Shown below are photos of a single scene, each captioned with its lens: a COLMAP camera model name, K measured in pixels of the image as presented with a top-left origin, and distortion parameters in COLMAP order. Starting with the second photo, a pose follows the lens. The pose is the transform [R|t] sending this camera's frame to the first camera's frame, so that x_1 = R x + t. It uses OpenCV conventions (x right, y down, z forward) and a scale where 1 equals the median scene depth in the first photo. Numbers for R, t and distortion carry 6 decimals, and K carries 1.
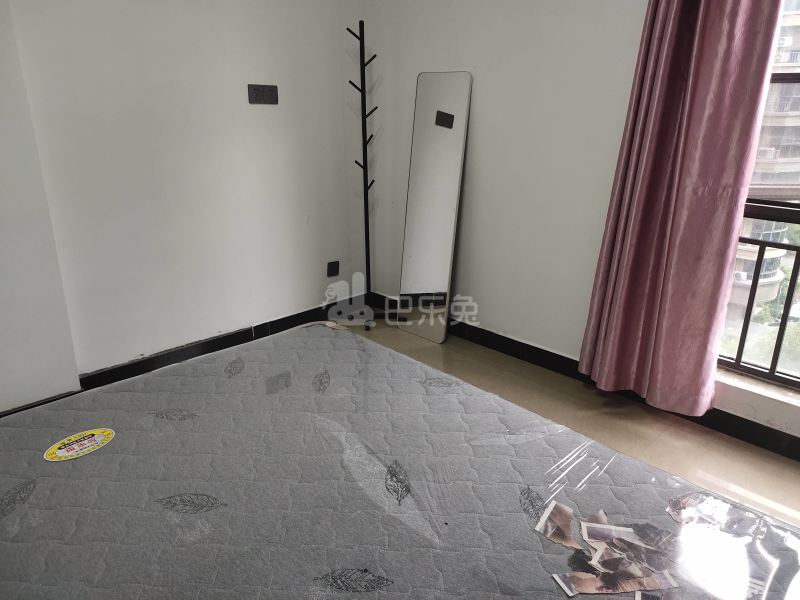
lens RADIAL K [[592.7, 0, 400.0], [0, 592.7, 300.0], [0, 0, 1]] dist [0.050864, -0.035885]
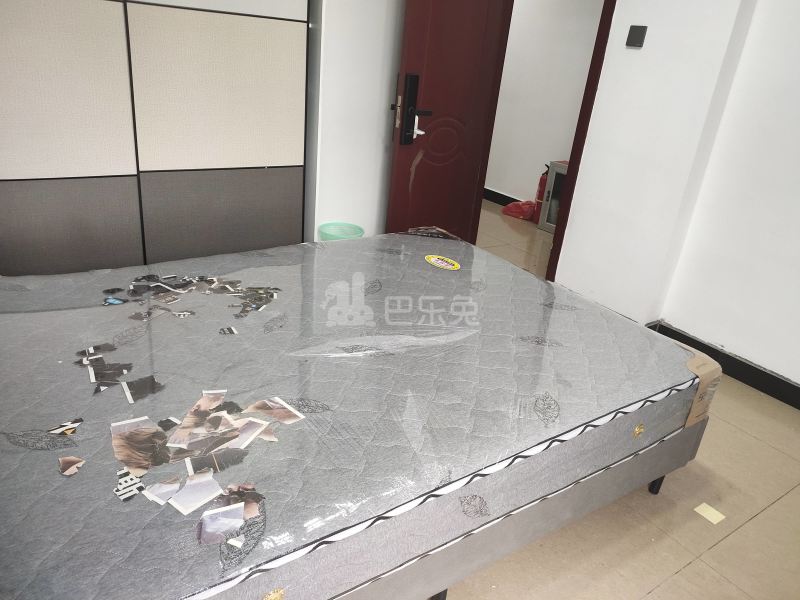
lens RADIAL K [[592.7, 0, 400.0], [0, 592.7, 300.0], [0, 0, 1]] dist [0.050864, -0.035885]
pose [[-0.172989, 0.367588, -0.913758, 1.081158], [-0.417860, 0.812722, 0.406050, -0.303427], [0.891890, 0.452065, 0.013008, 1.044104]]
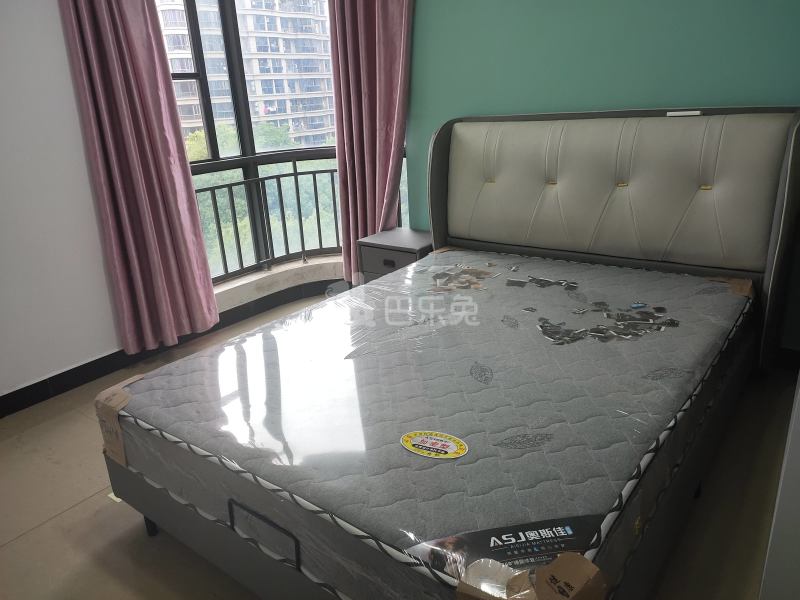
lens RADIAL K [[592.7, 0, 400.0], [0, 592.7, 300.0], [0, 0, 1]] dist [0.050864, -0.035885]
pose [[-0.144652, -0.331616, 0.932259, -1.473240], [0.379390, 0.851573, 0.361782, -0.340013], [-0.913859, 0.406023, 0.002630, 1.078157]]
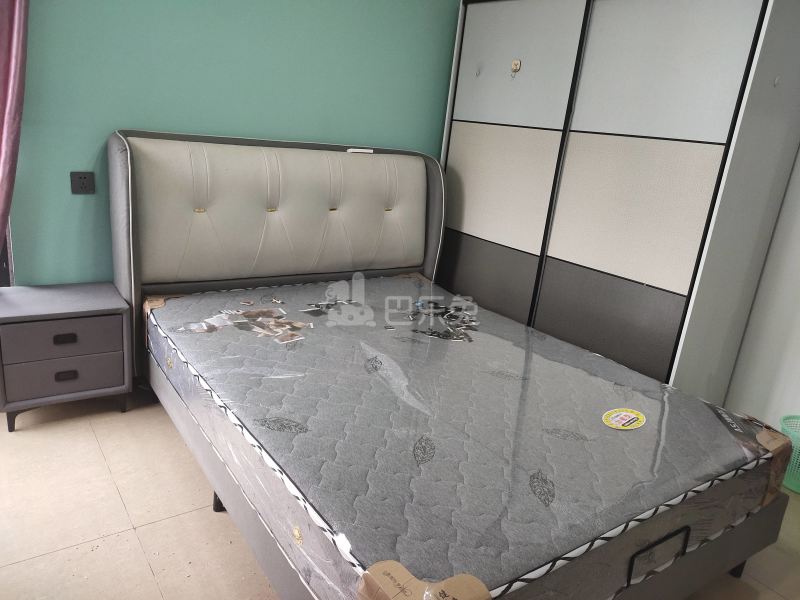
lens RADIAL K [[592.7, 0, 400.0], [0, 592.7, 300.0], [0, 0, 1]] dist [0.050864, -0.035885]
pose [[-0.979669, -0.152841, 0.129957, -0.242386], [-0.048180, 0.808049, 0.587142, -0.702342], [-0.194751, 0.568943, -0.798984, 2.141129]]
